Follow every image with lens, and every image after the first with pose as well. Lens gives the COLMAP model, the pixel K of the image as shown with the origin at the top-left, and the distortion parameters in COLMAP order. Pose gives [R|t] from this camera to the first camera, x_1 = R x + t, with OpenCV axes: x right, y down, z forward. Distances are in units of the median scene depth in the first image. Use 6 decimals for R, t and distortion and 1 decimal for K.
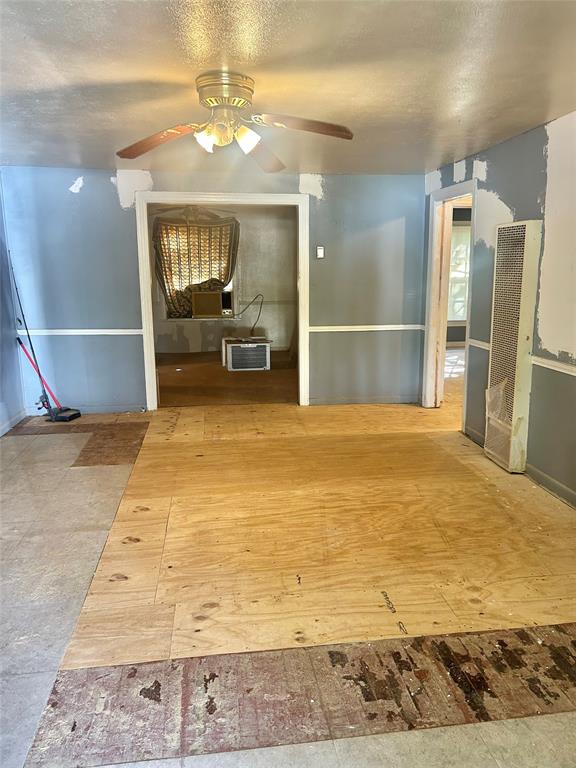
lens RADIAL K [[580.5, 0, 290.7], [0, 580.5, 383.0], [0, 0, 1]] dist [0.095977, 0.000073]
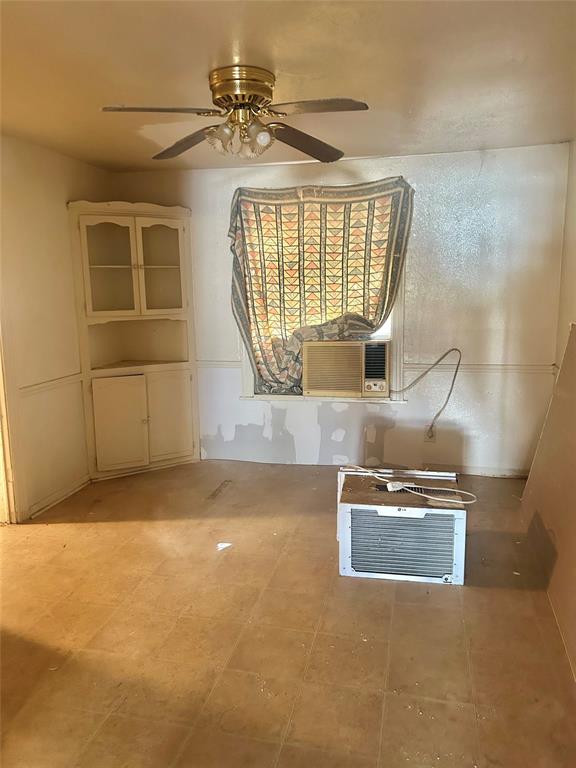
lens RADIAL K [[580.5, 0, 287.7], [0, 580.5, 389.1], [0, 0, 1]] dist [0.095977, 0.000073]
pose [[0.936265, 0.051378, -0.347518, -0.014956], [-0.057371, 0.998329, -0.006969, -0.113865], [0.346579, 0.026462, 0.937648, 0.552566]]
